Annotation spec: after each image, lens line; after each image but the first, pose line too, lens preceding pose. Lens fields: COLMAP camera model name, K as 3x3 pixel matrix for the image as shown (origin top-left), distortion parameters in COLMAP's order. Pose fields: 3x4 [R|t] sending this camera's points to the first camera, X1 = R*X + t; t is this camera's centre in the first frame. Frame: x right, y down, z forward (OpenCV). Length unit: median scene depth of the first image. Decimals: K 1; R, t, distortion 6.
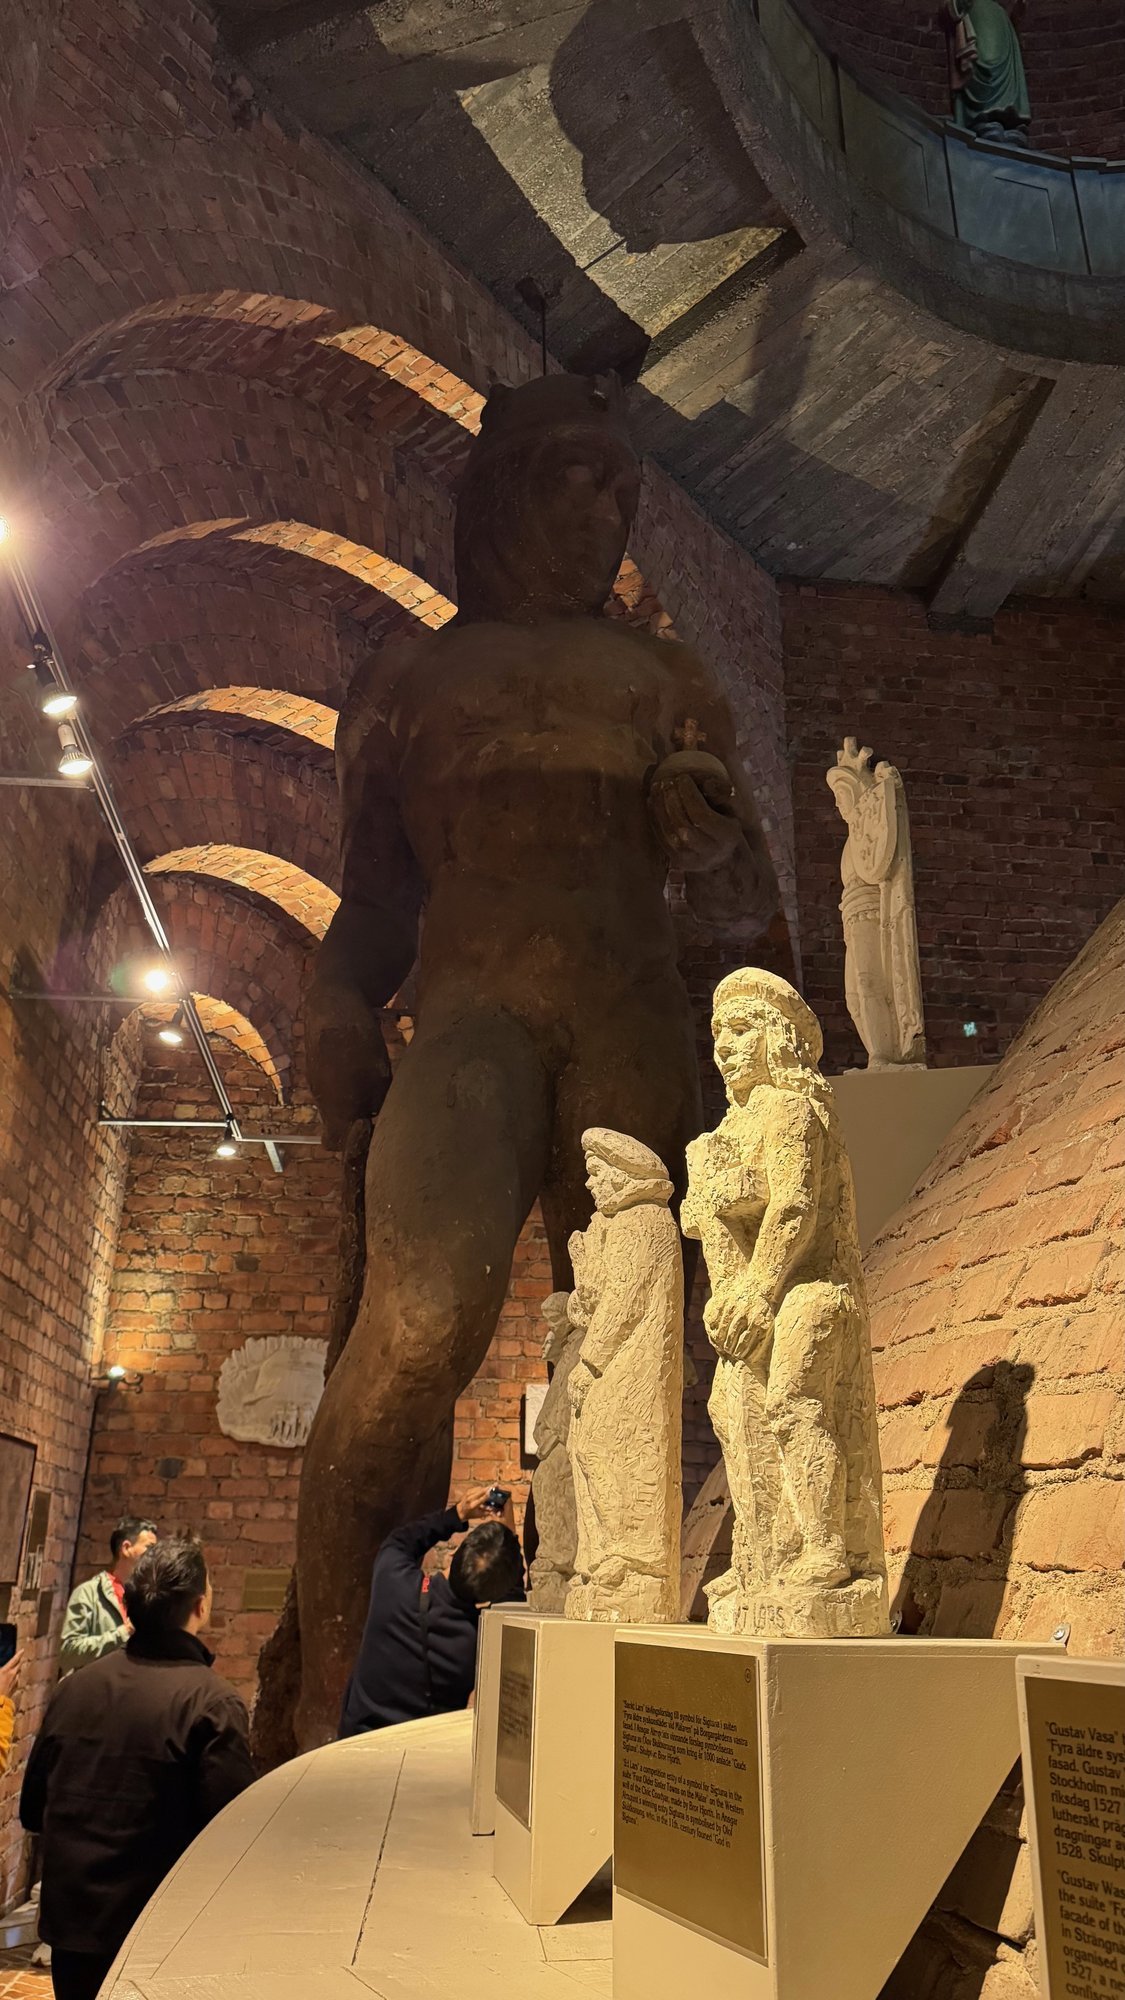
lens RADIAL K [[1452.0, 0, 563.8], [0, 1452.0, 999.0], [0, 0, 1]] dist [-0.000952, 0.000717]
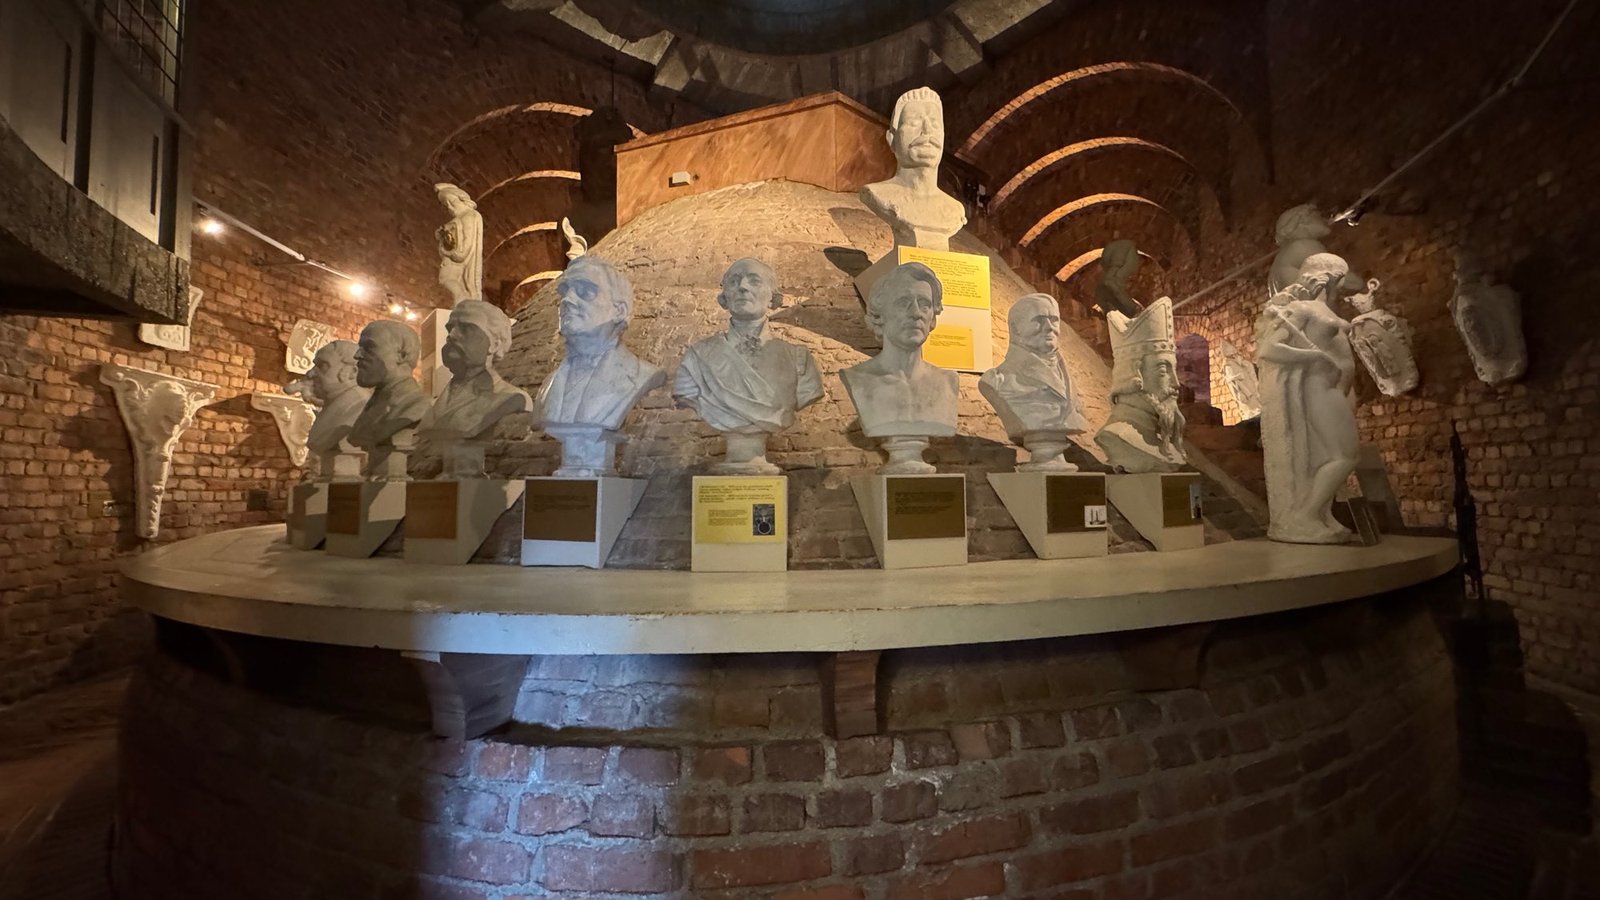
lens RADIAL K [[637.5, 0, 800.3], [0, 637.5, 452.3], [0, 0, 1]] dist [-0.006431, 0.002412]
pose [[0.979930, -0.026247, -0.197604, 0.627289], [0.093482, 0.936038, 0.339255, -0.162643], [0.176061, -0.350918, 0.919706, -0.391675]]
